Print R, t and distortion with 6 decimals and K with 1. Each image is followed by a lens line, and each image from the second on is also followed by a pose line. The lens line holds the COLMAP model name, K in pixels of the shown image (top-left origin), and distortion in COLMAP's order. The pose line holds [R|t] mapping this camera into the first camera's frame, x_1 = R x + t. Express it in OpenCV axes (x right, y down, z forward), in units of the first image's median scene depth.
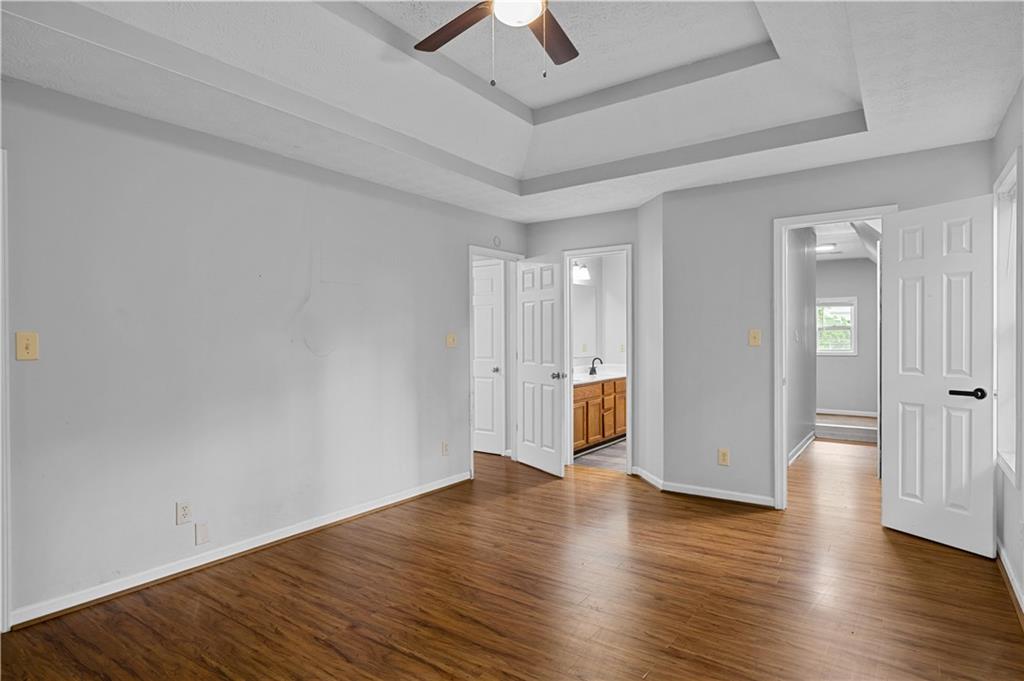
lens RADIAL K [[561.3, 0, 512.0], [0, 561.3, 340.5], [0, 0, 1]] dist [-0.000857, 0.000160]
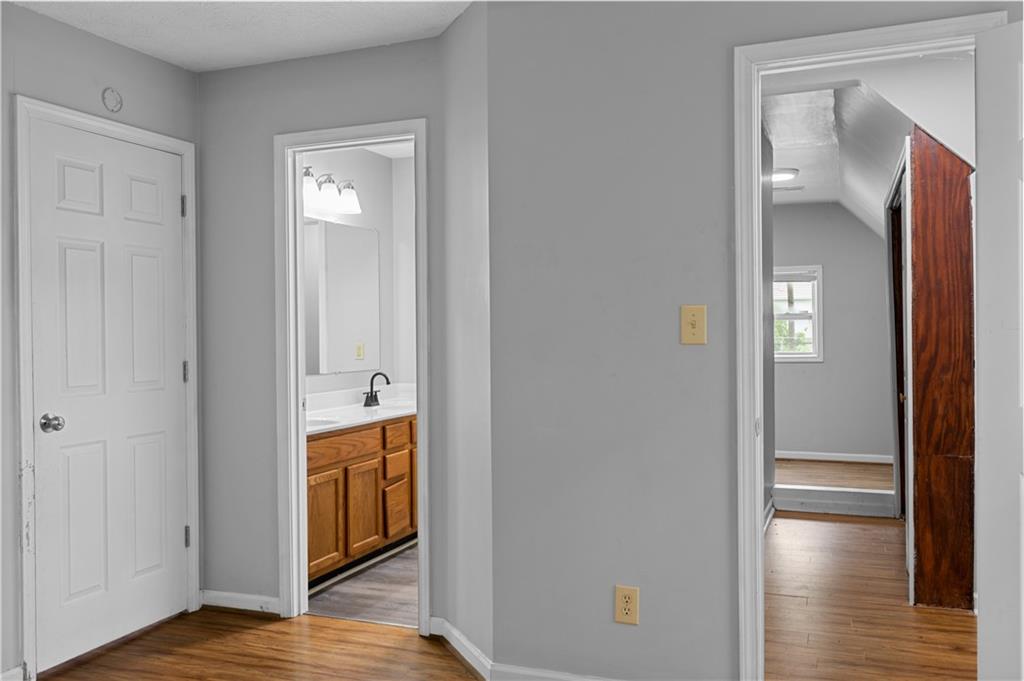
lens RADIAL K [[867.3, 0, 512.0], [0, 867.3, 340.5], [0, 0, 1]] dist [-0.007707, -0.003902]
pose [[0.969717, -0.005407, 0.244171, 0.094095], [0.005968, 0.999981, -0.001558, 0.005076], [-0.244158, 0.002968, 0.969731, 0.270367]]
